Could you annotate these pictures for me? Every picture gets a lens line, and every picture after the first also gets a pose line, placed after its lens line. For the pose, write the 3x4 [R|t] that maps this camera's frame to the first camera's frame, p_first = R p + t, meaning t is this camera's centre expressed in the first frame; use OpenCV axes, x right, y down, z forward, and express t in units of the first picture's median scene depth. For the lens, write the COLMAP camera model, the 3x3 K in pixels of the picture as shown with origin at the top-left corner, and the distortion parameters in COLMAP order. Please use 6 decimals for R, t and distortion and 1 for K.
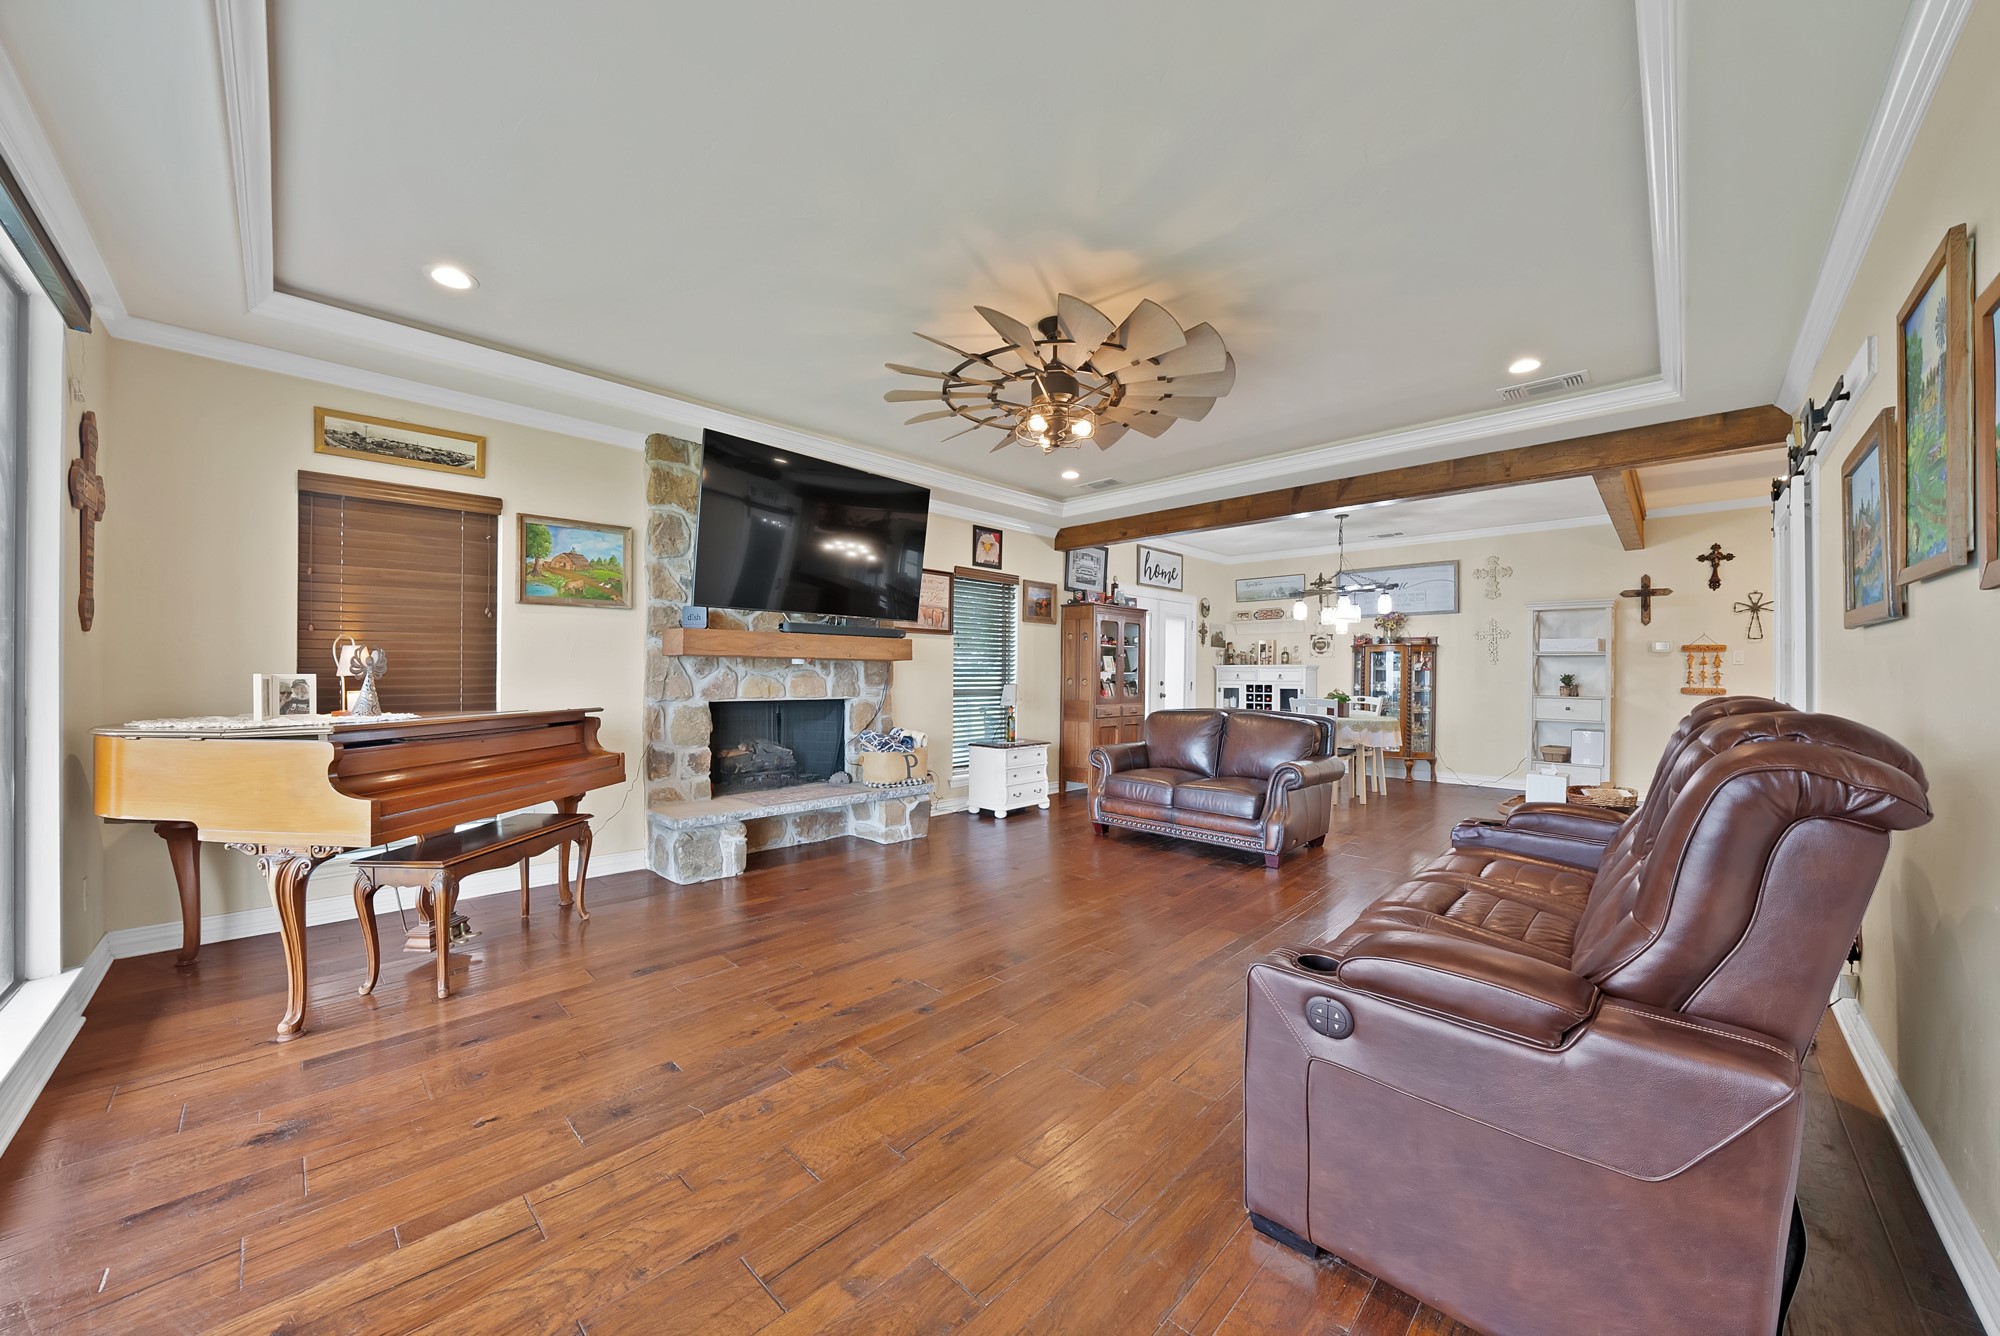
lens RADIAL K [[717.2, 0, 998.8], [0, 717.2, 673.9], [0, 0, 1]] dist [-0.024864, 0.002030]
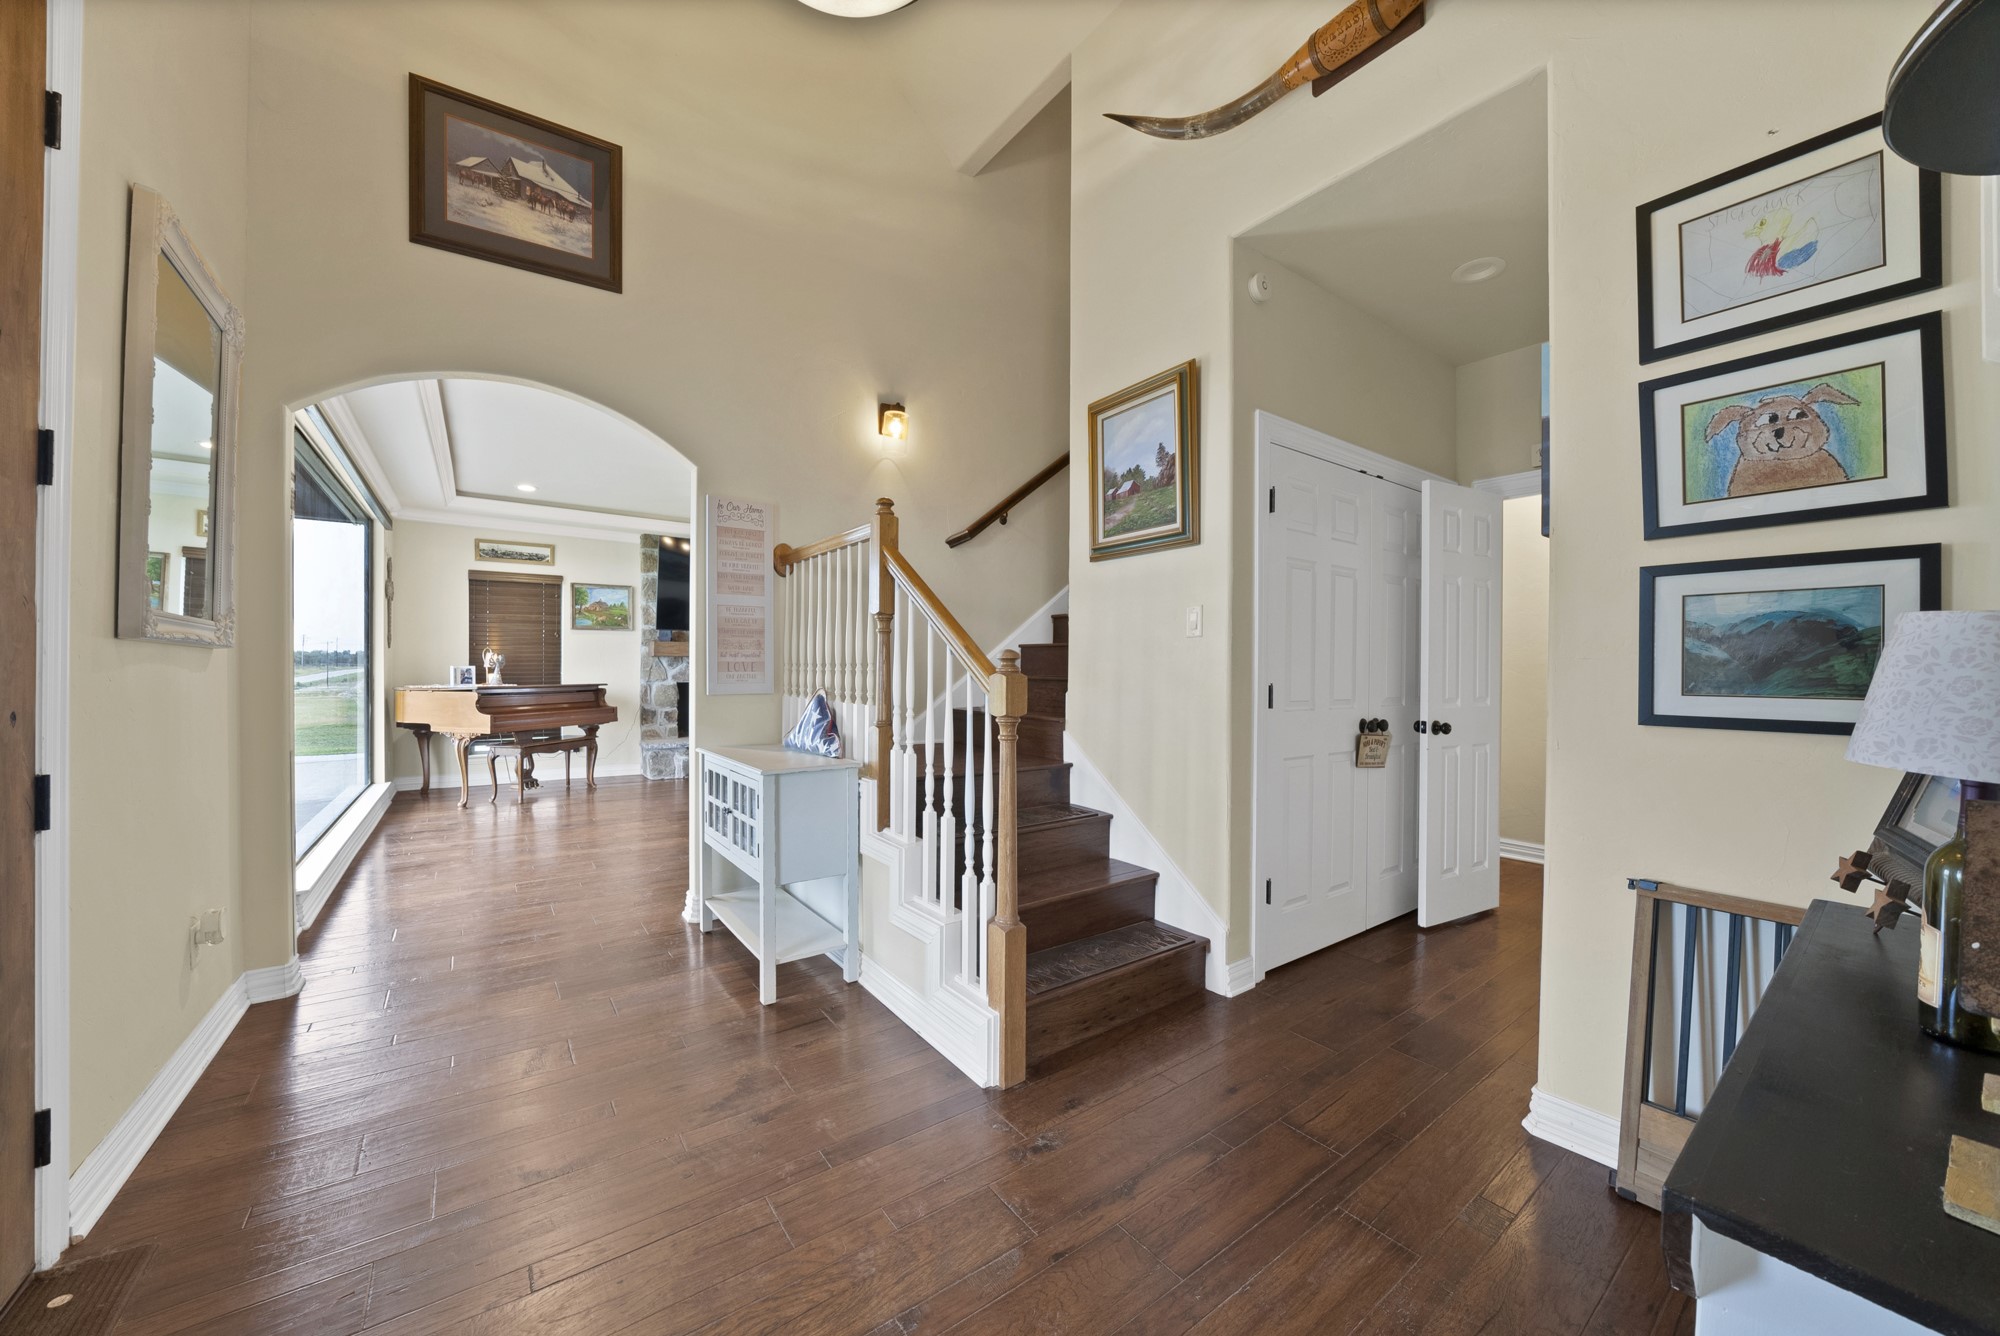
lens RADIAL K [[717.2, 0, 998.8], [0, 717.2, 673.9], [0, 0, 1]] dist [-0.024864, 0.002030]
pose [[0.986646, 0.002483, -0.162863, 0.556817], [-0.001495, 0.999980, 0.006190, 0.005163], [0.162875, -0.005864, 0.986629, -0.509585]]
